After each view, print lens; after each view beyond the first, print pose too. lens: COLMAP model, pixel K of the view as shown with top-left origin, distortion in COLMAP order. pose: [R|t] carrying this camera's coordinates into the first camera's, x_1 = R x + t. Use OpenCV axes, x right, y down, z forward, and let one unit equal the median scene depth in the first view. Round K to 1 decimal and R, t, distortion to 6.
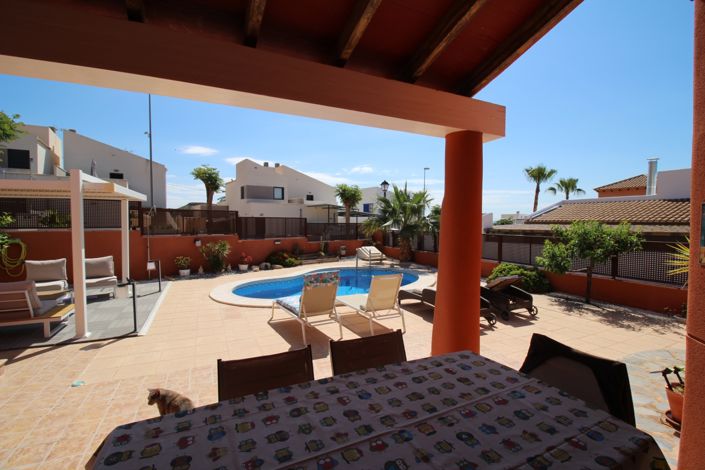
lens RADIAL K [[326.9, 0, 354.8], [0, 326.9, 233.9], [0, 0, 1]] dist [-0.008041, -0.005717]
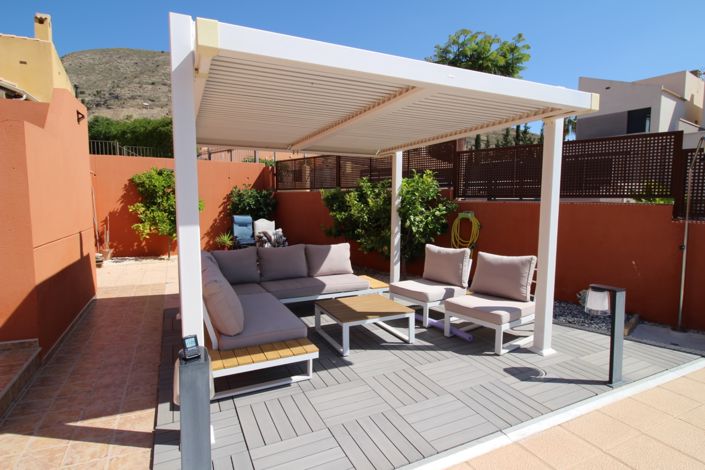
lens RADIAL K [[381.9, 0, 358.1], [0, 381.9, 232.1], [0, 0, 1]] dist [0.001176, -0.007822]
pose [[0.024692, 0.078388, -0.996617, -0.122680], [-0.044411, 0.996023, 0.077241, 0.002490], [0.998708, 0.042353, 0.028075, 0.383783]]
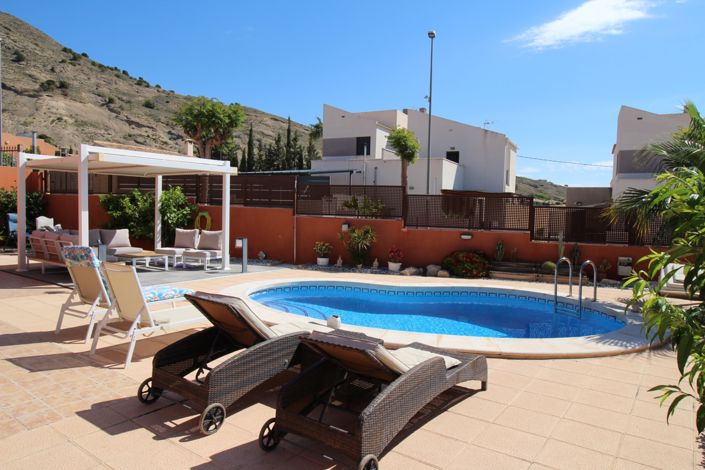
lens RADIAL K [[473.8, 0, 358.2], [0, 473.8, 234.5], [0, 0, 1]] dist [0.011627, -0.004721]
pose [[0.496663, 0.055176, -0.866188, 0.371126], [-0.057831, 0.997863, 0.030404, 0.006087], [0.866015, 0.034992, 0.498792, 0.324339]]
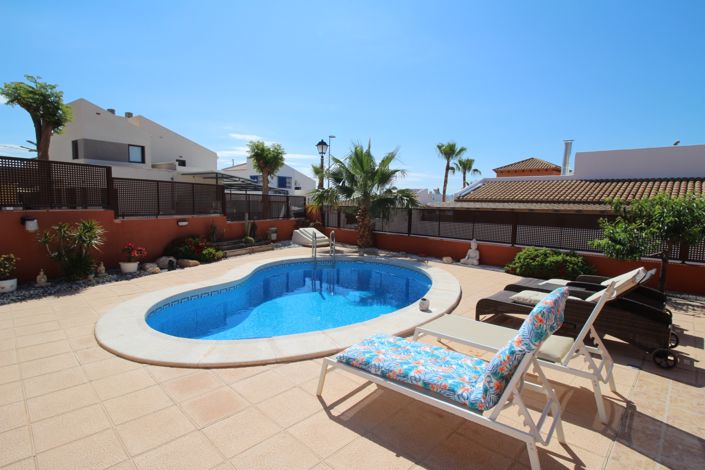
lens RADIAL K [[353.5, 0, 355.9], [0, 353.5, 234.4], [0, 0, 1]] dist [-0.003083, -0.004679]
pose [[0.931497, -0.017131, 0.363346, -0.149427], [-0.004324, 0.998298, 0.058154, 0.006650], [-0.363724, -0.055741, 0.929838, 0.223969]]
